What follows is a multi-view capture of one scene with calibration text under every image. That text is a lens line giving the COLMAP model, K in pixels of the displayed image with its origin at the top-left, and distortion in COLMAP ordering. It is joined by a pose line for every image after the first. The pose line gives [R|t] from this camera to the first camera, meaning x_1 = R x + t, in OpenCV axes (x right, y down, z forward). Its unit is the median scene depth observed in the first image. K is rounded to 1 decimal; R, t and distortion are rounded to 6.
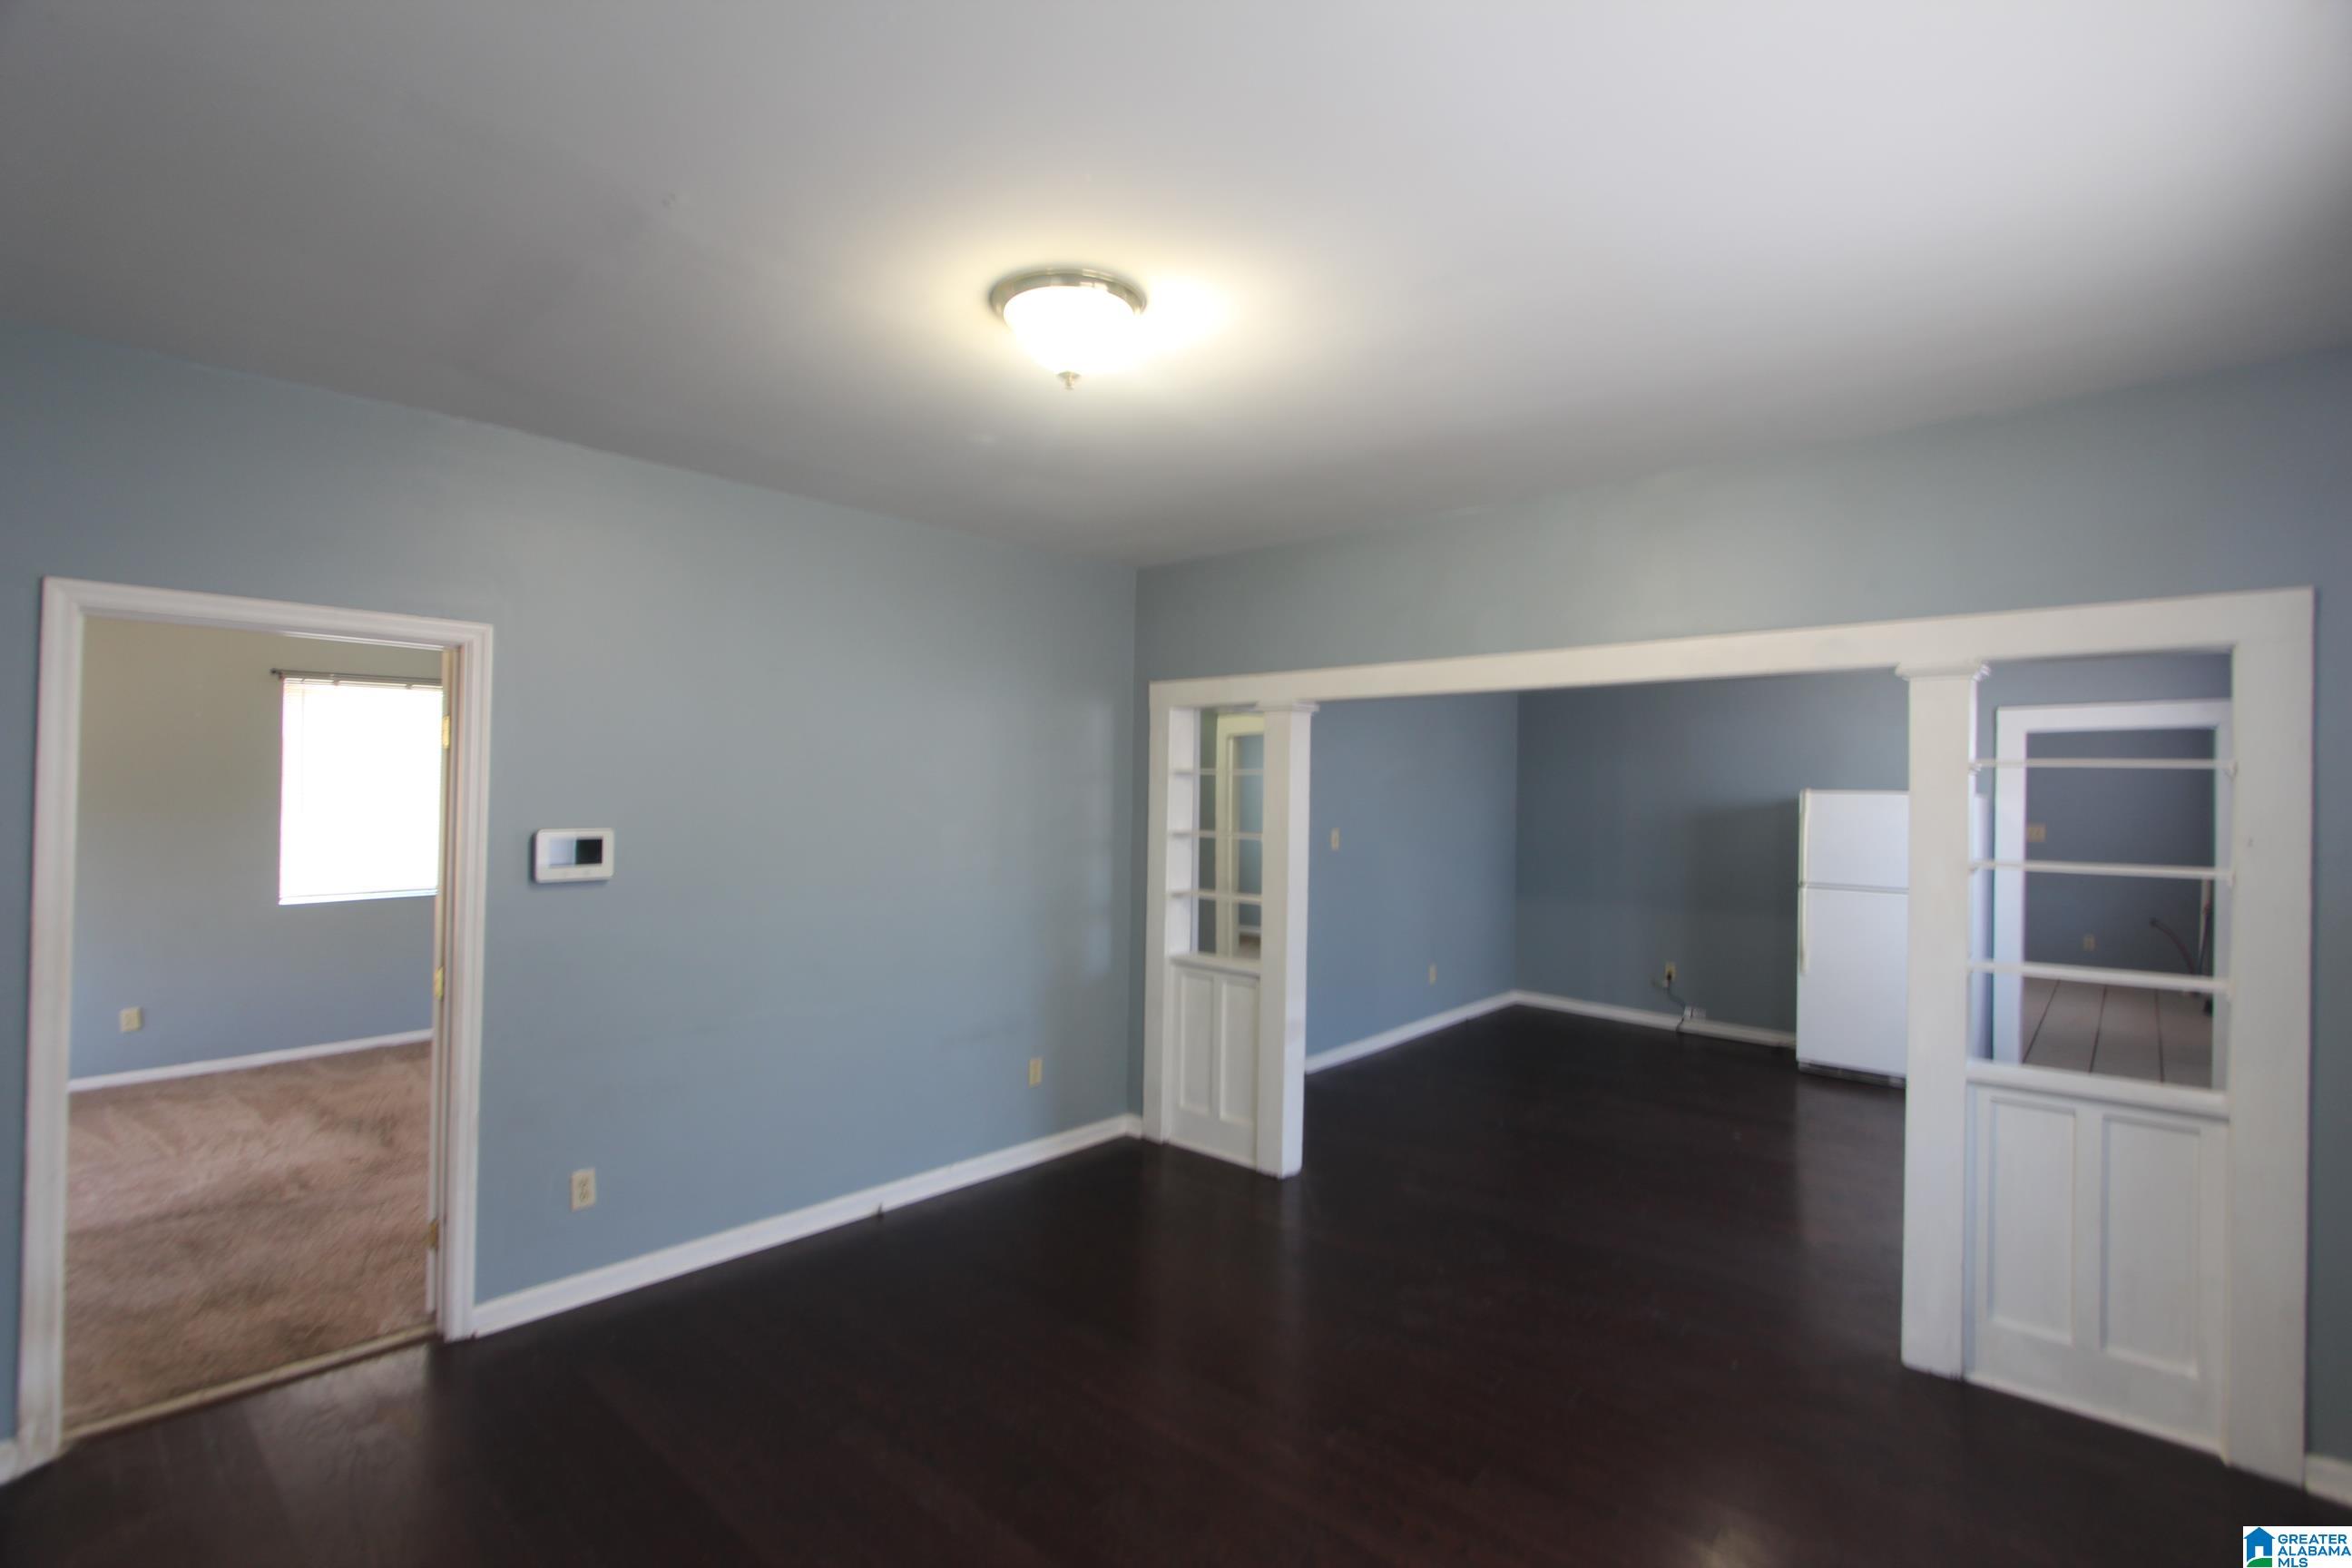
lens RADIAL K [[1087.8, 0, 1176.0], [0, 1087.8, 784.0], [0, 0, 1]] dist [-0.001528, -0.000623]
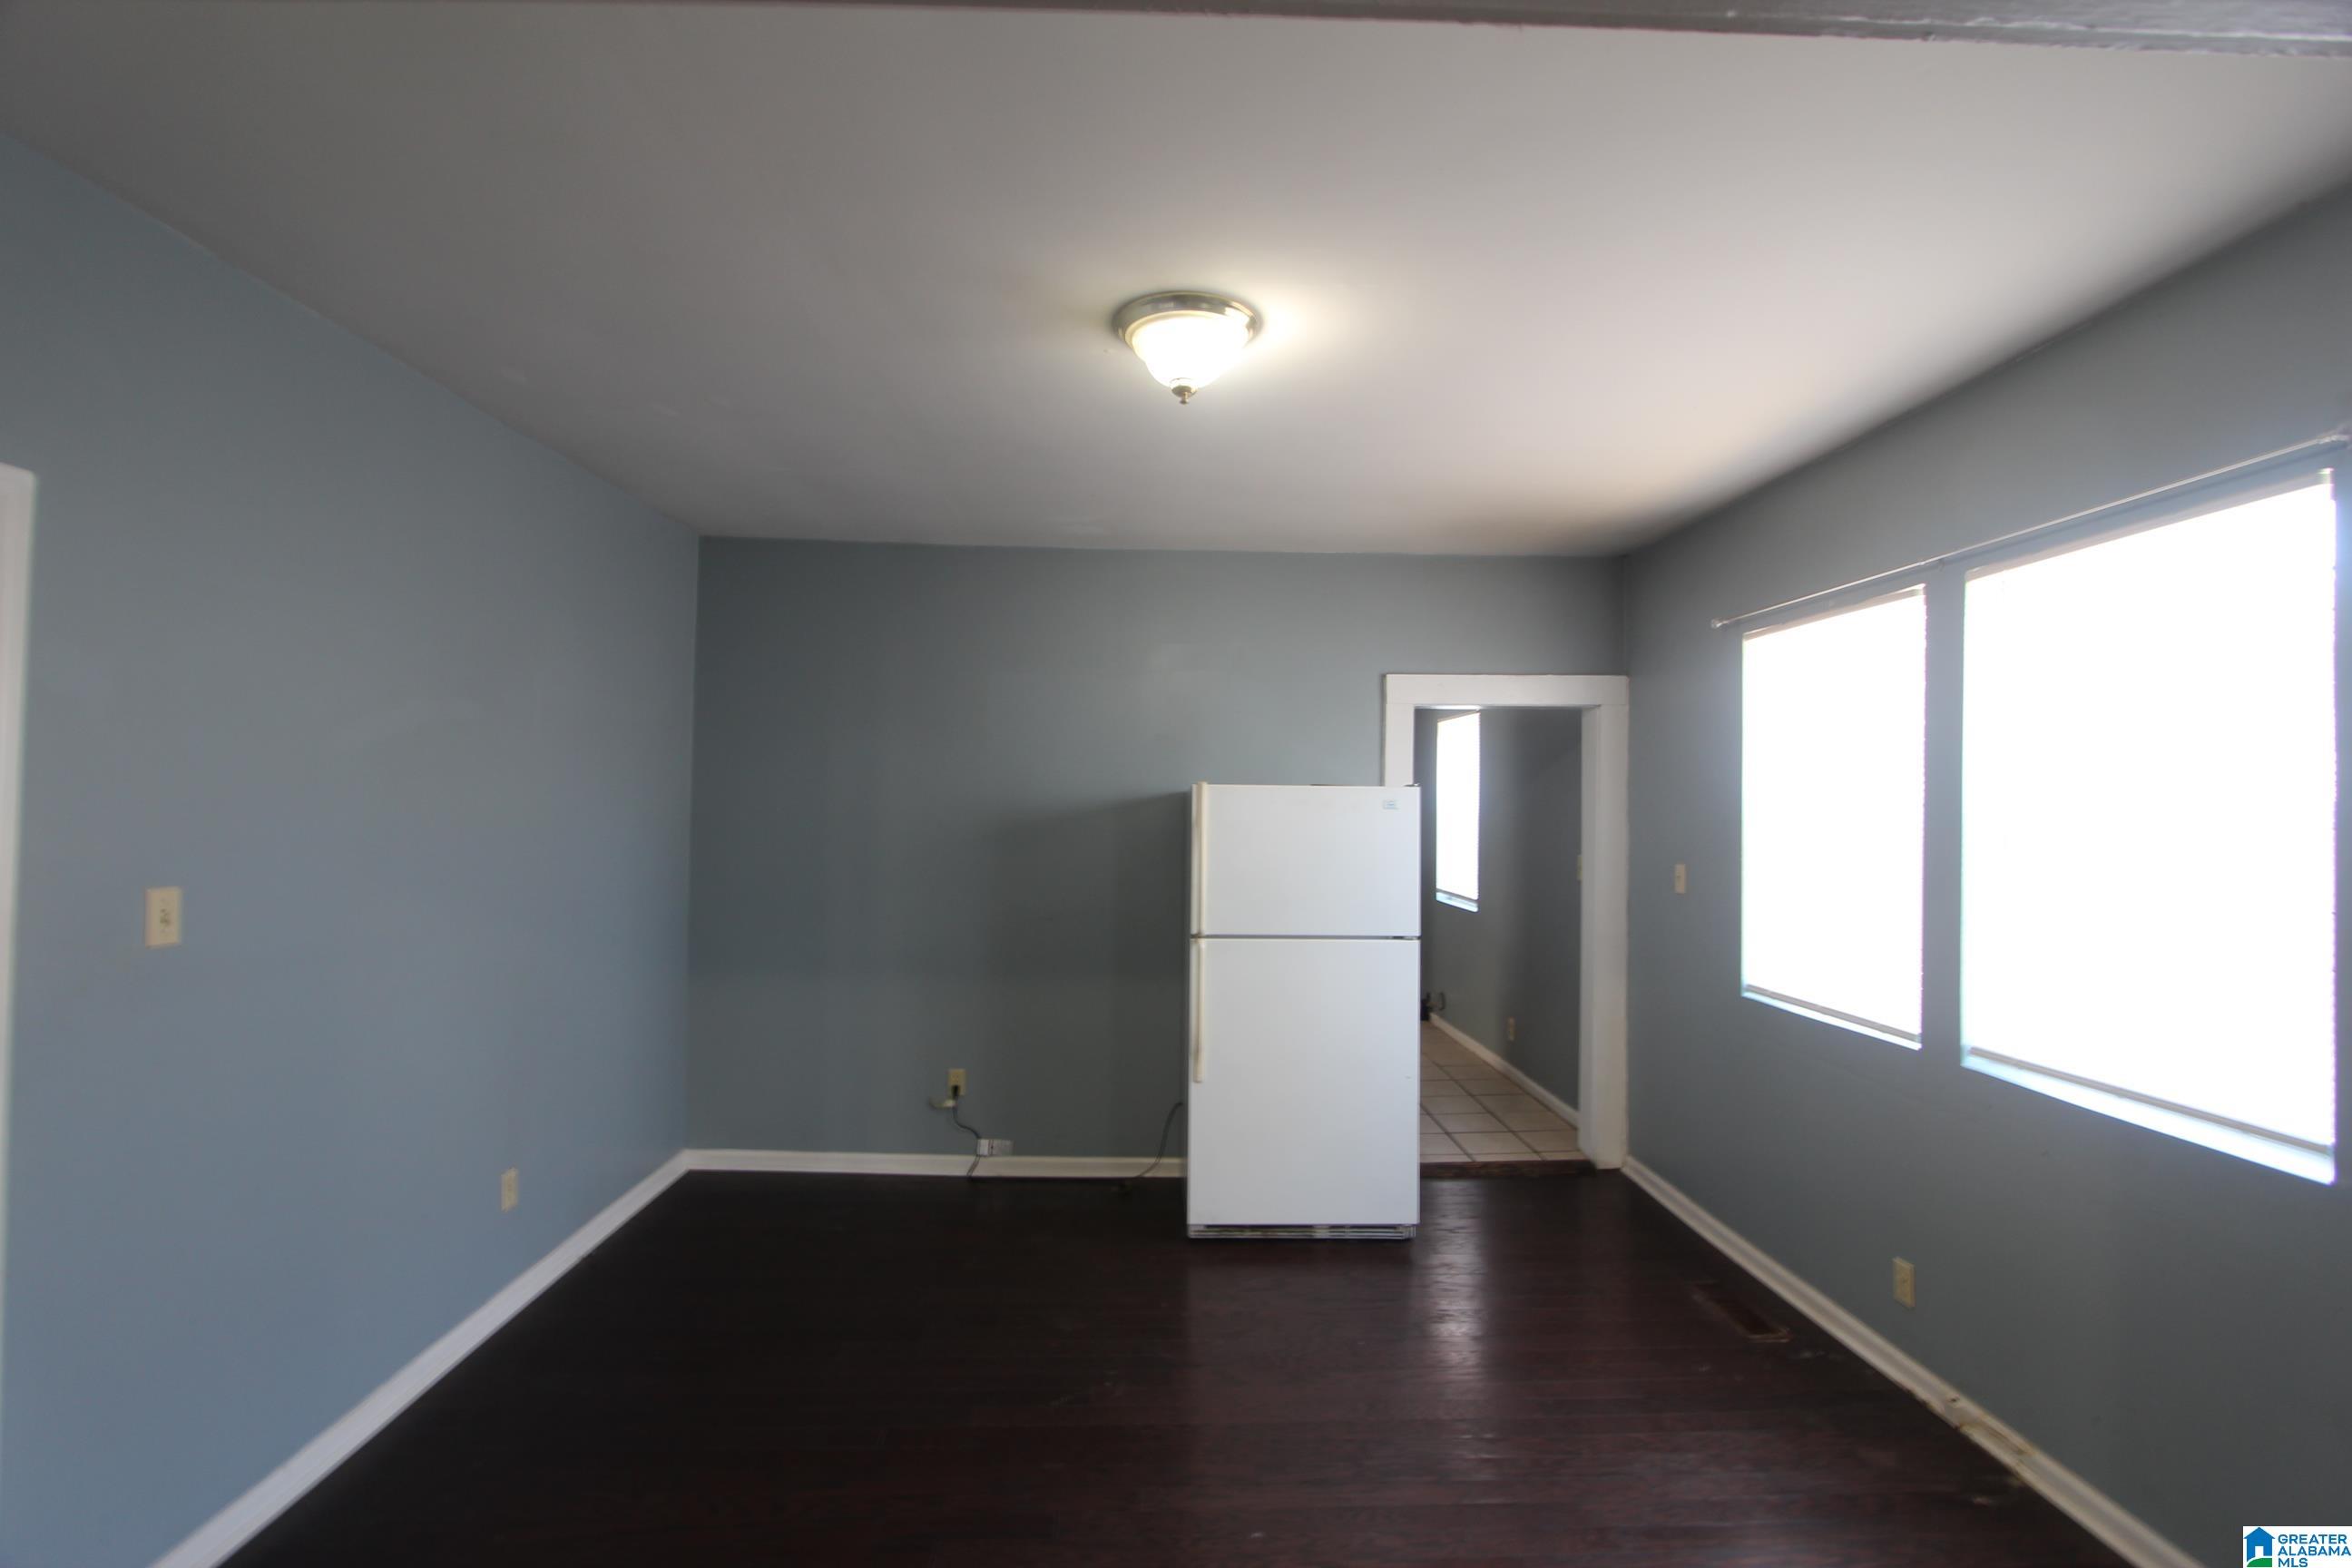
lens RADIAL K [[1087.8, 0, 1176.0], [0, 1087.8, 784.0], [0, 0, 1]] dist [-0.001528, -0.000623]
pose [[0.727626, 0.005270, 0.685954, 0.126077], [0.004619, 0.999910, -0.012583, 0.012893], [-0.685959, 0.012324, 0.727536, 0.476898]]
